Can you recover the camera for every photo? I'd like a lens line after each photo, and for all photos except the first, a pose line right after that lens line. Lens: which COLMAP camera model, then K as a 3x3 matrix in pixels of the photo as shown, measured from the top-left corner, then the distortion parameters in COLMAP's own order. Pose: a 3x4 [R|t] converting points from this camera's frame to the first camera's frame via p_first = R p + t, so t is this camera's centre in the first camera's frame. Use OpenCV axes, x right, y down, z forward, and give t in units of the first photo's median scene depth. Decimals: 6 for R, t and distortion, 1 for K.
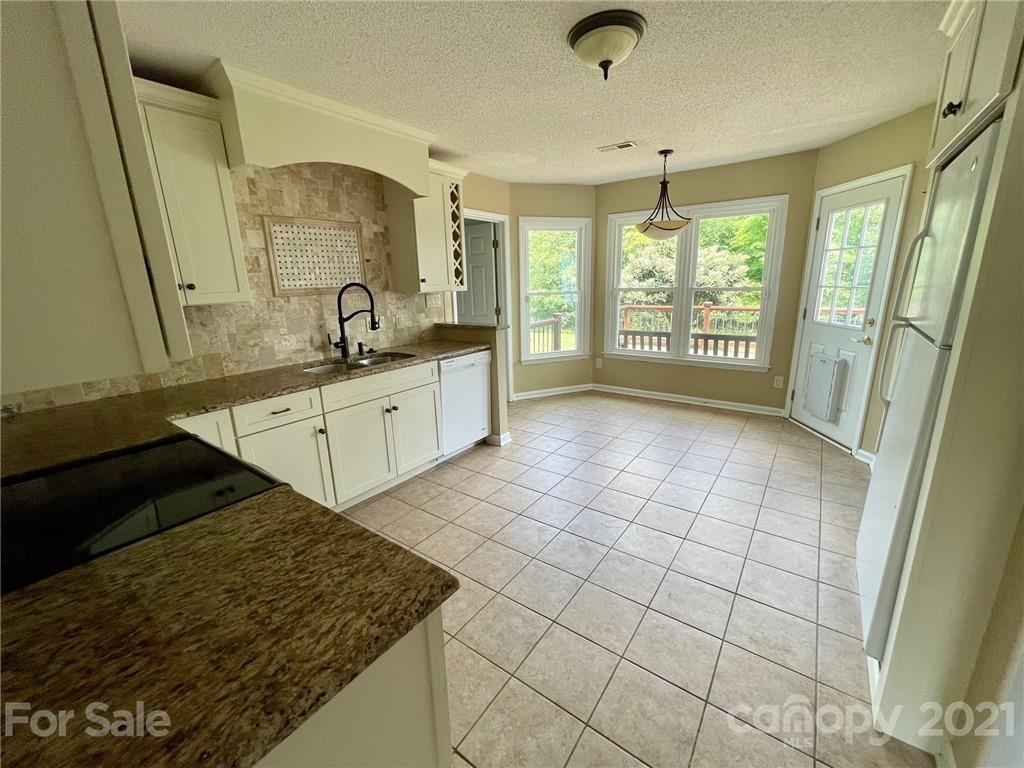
lens RADIAL K [[412.0, 0, 512.0], [0, 412.0, 384.0], [0, 0, 1]] dist [-0.001312, -0.000249]
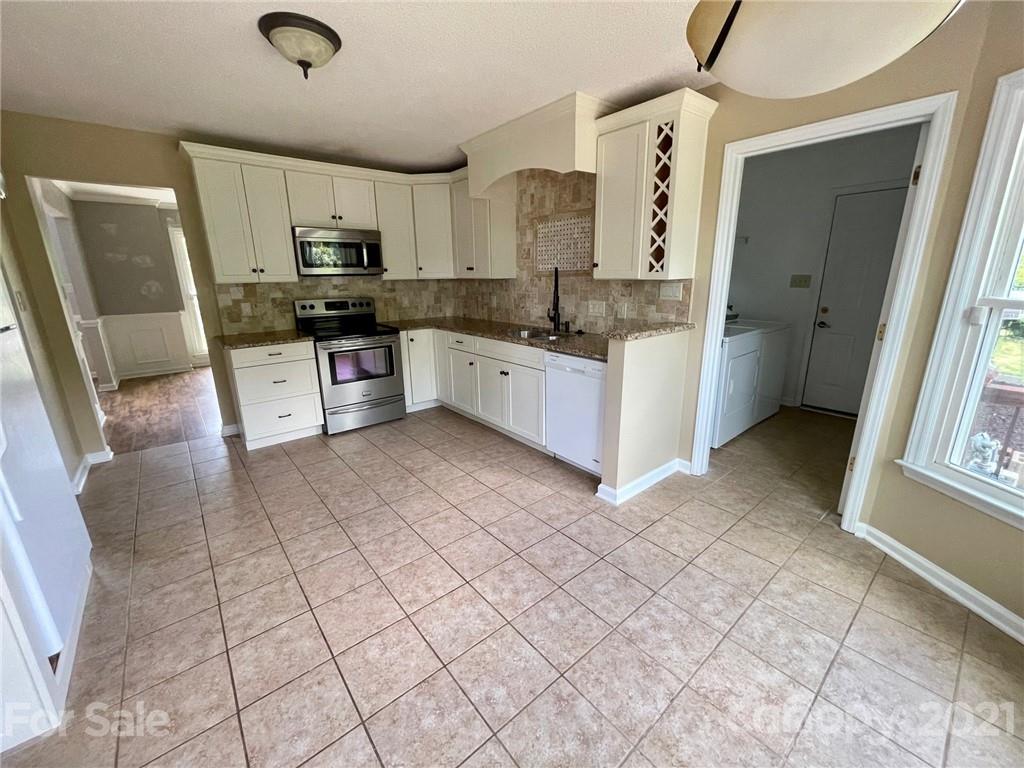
lens RADIAL K [[415.4, 0, 512.0], [0, 415.4, 384.0], [0, 0, 1]] dist [0.018330, -0.000066]
pose [[-0.241023, 0.281757, -0.928720, 0.834965], [-0.217885, 0.916795, 0.334685, -0.318527], [0.945745, 0.283021, -0.159578, 1.201421]]
